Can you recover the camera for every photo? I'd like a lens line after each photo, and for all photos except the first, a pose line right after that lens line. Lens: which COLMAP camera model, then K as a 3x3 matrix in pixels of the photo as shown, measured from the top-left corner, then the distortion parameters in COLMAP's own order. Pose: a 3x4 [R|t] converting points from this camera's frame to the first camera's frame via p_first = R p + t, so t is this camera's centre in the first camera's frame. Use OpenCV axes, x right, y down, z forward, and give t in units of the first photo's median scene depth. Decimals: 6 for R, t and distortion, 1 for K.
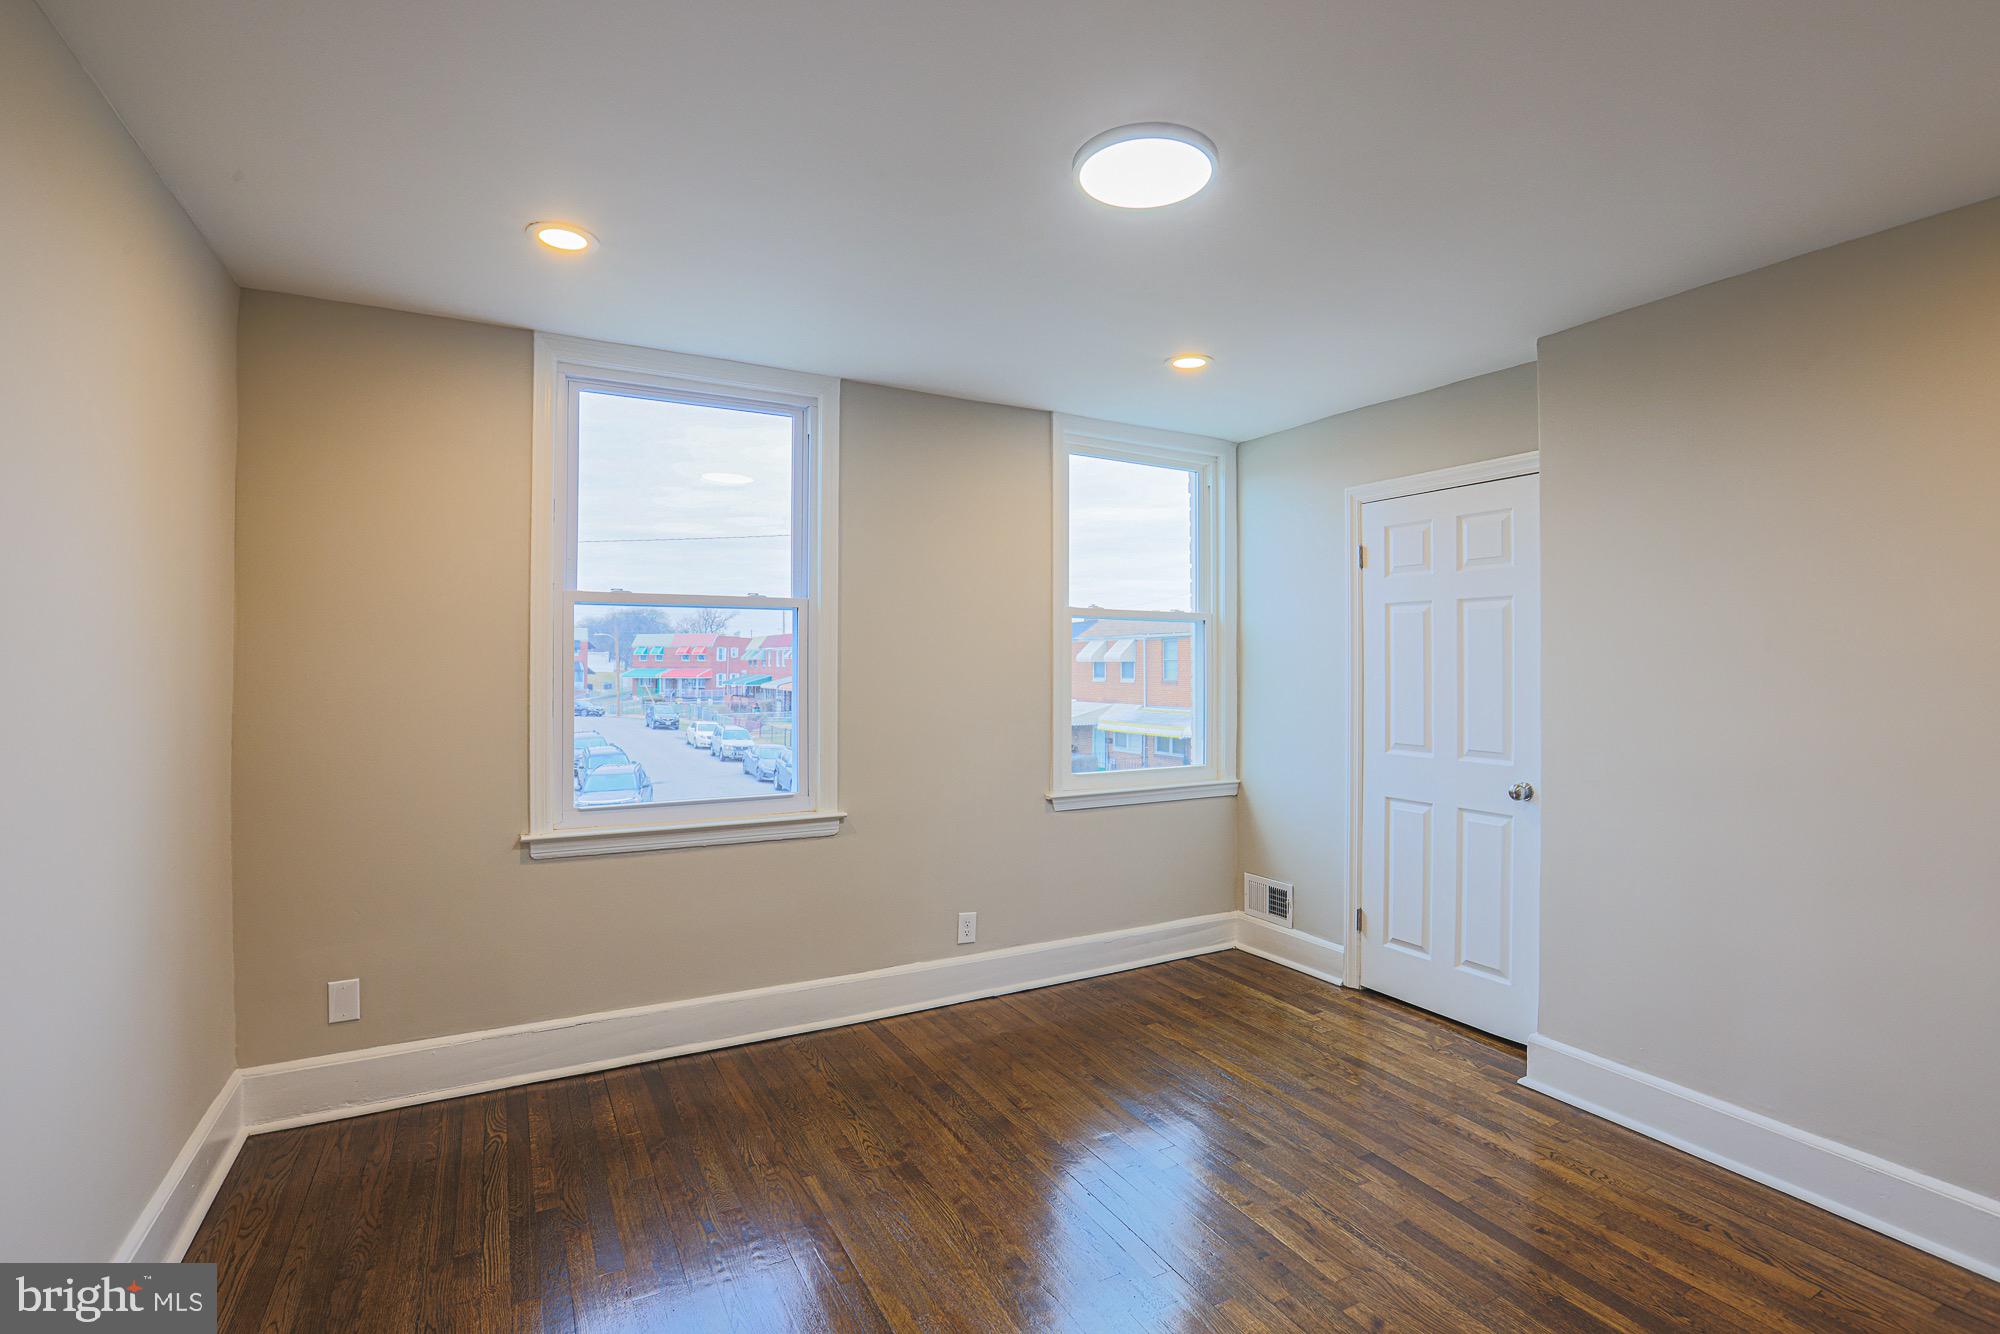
lens RADIAL K [[923.8, 0, 984.9], [0, 923.8, 652.0], [0, 0, 1]] dist [-0.038026, 0.010220]
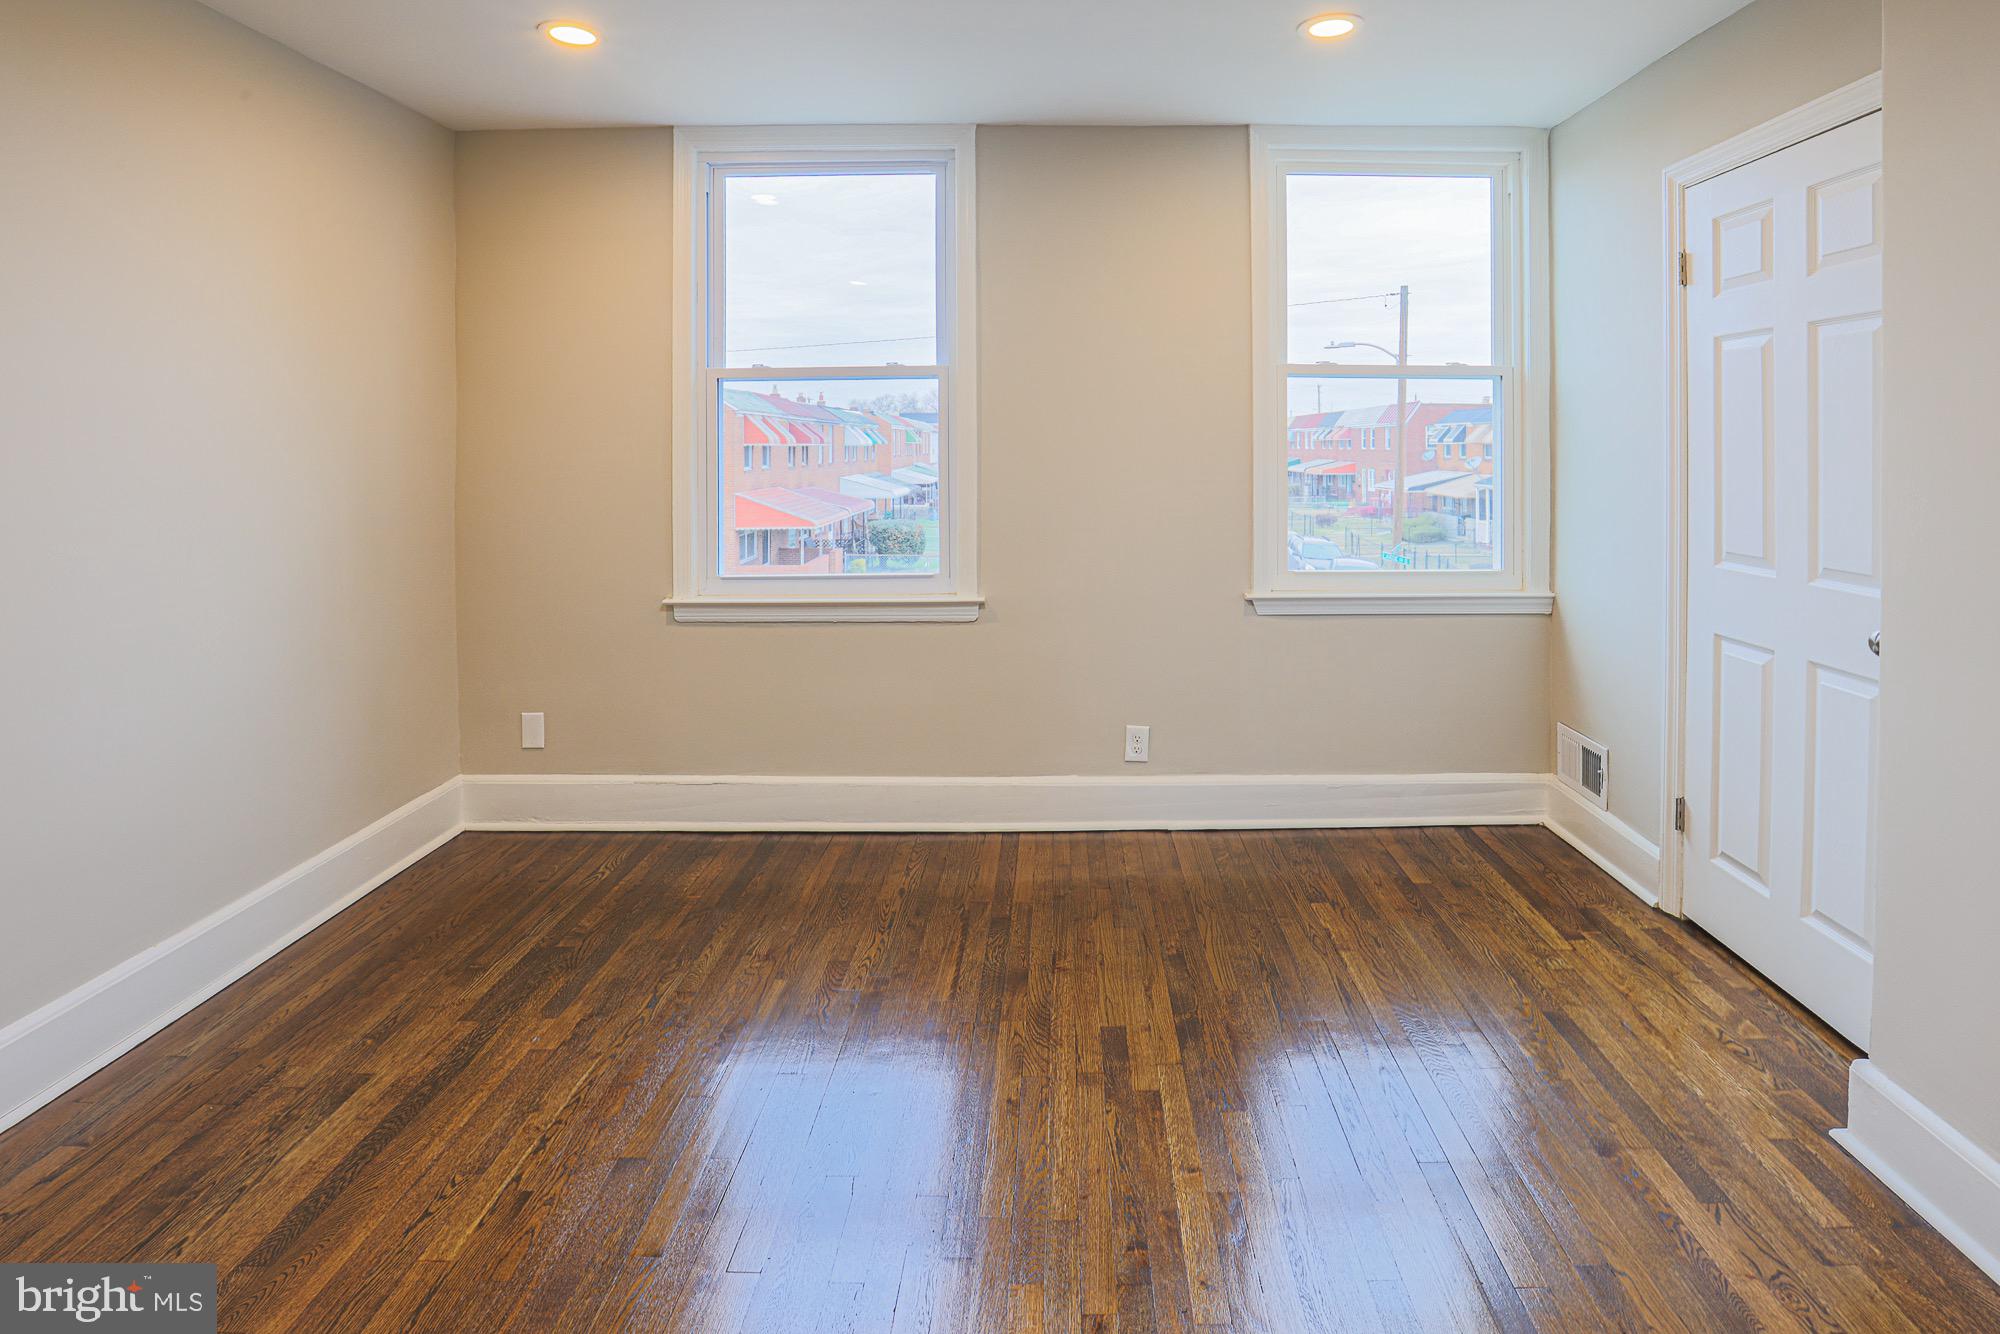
lens RADIAL K [[977.4, 0, 1055.3], [0, 977.4, 432.1], [0, 0, 1]] dist [-0.031705, 0.005944]
pose [[0.878476, -0.010776, -0.477664, 0.369440], [0.012248, 0.999925, -0.000033, 0.009545], [0.477629, -0.005822, 0.878542, 0.181473]]
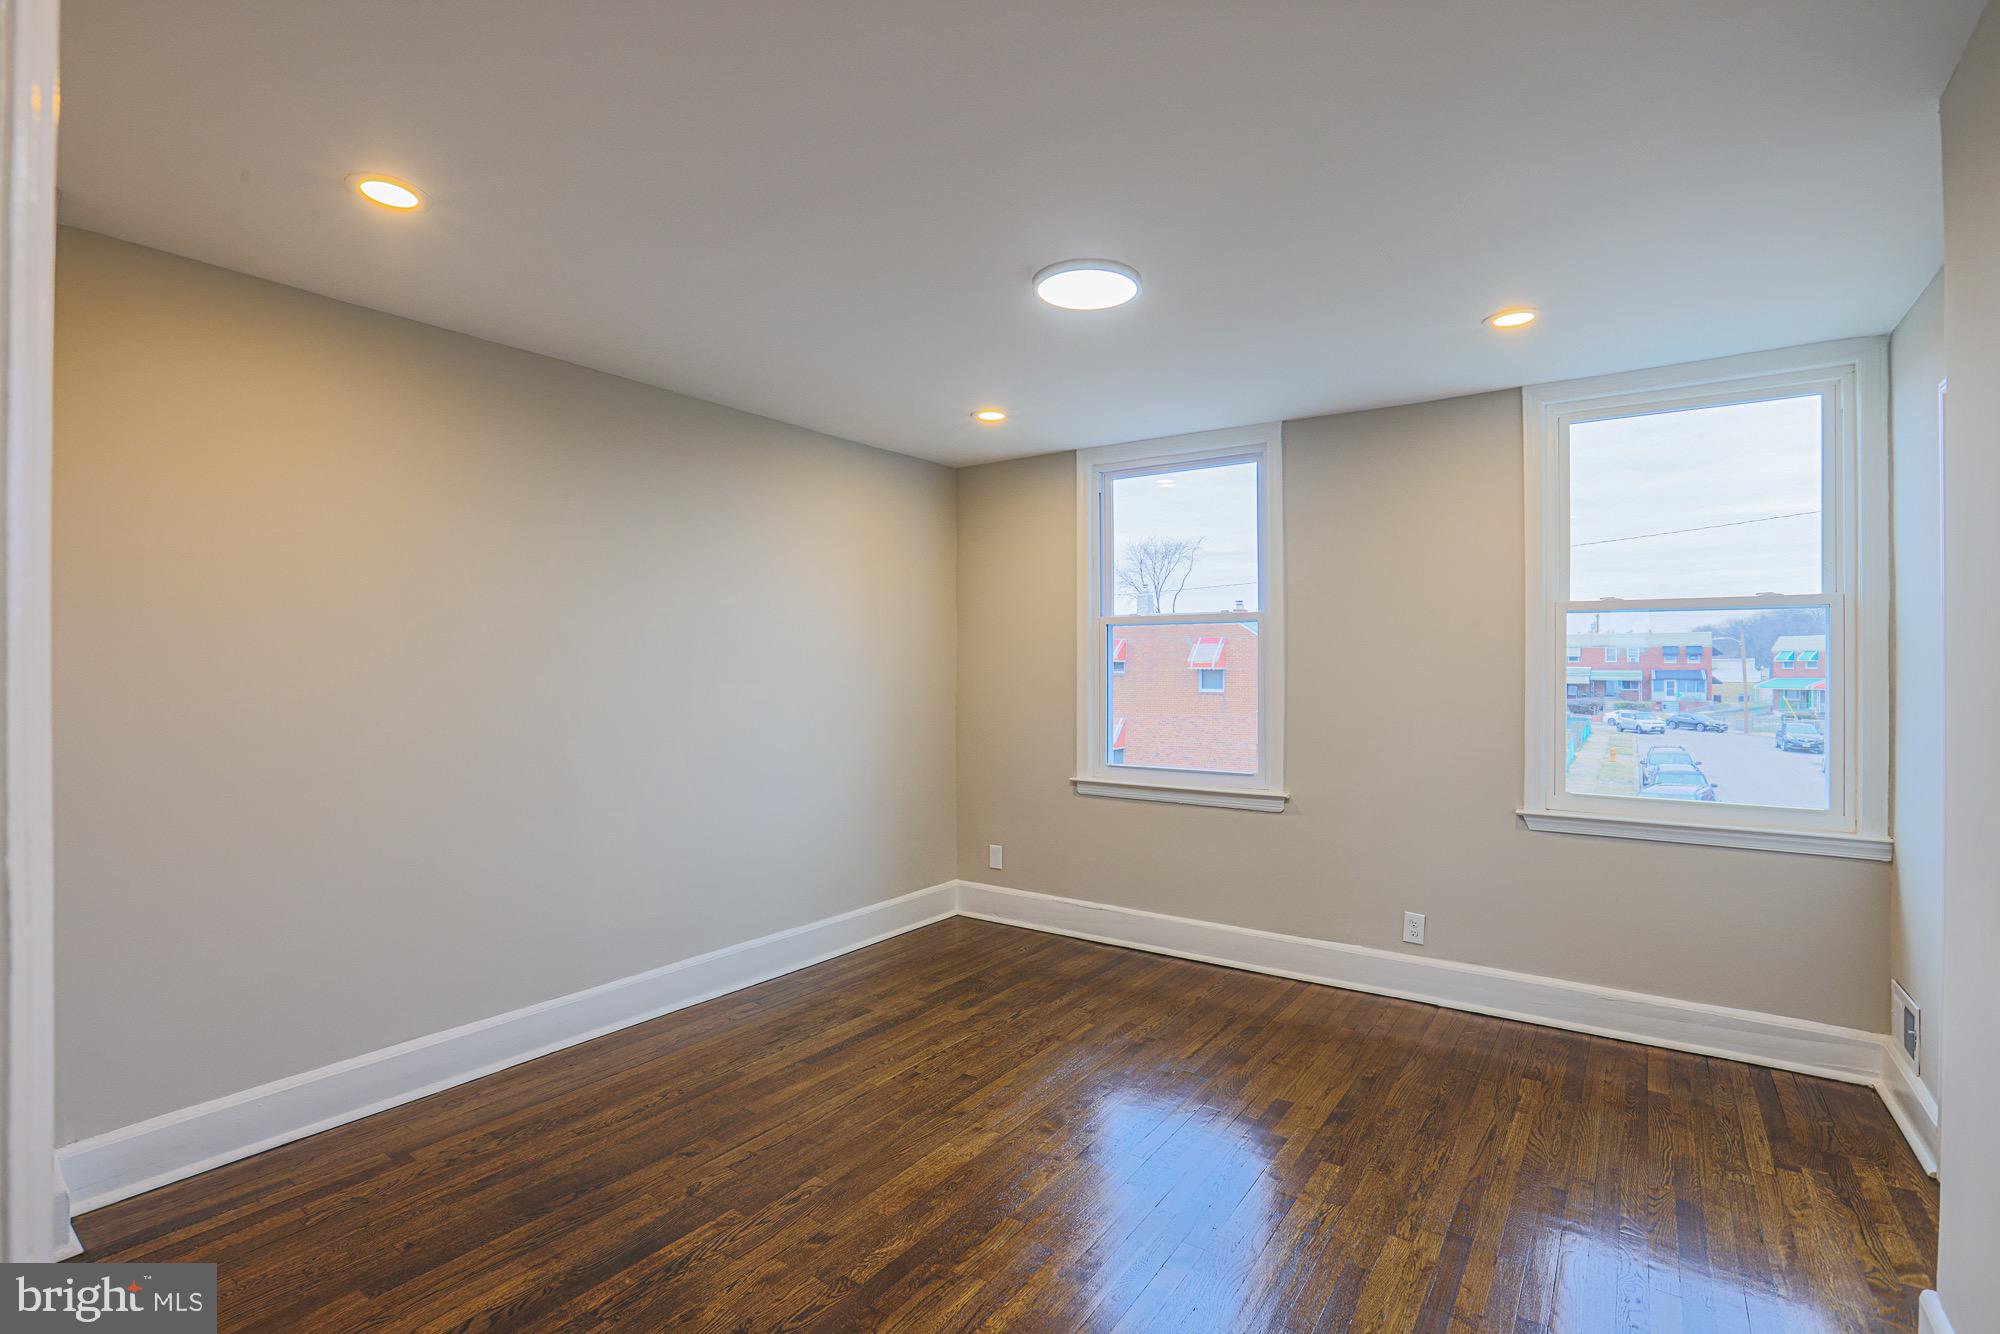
lens RADIAL K [[923.8, 0, 1005.6], [0, 923.8, 660.6], [0, 0, 1]] dist [-0.038026, 0.010220]
pose [[0.440913, -0.008768, -0.897507, 0.717933], [0.008848, 0.999946, -0.005422, 0.008676], [0.897506, -0.005550, 0.440967, 0.171516]]
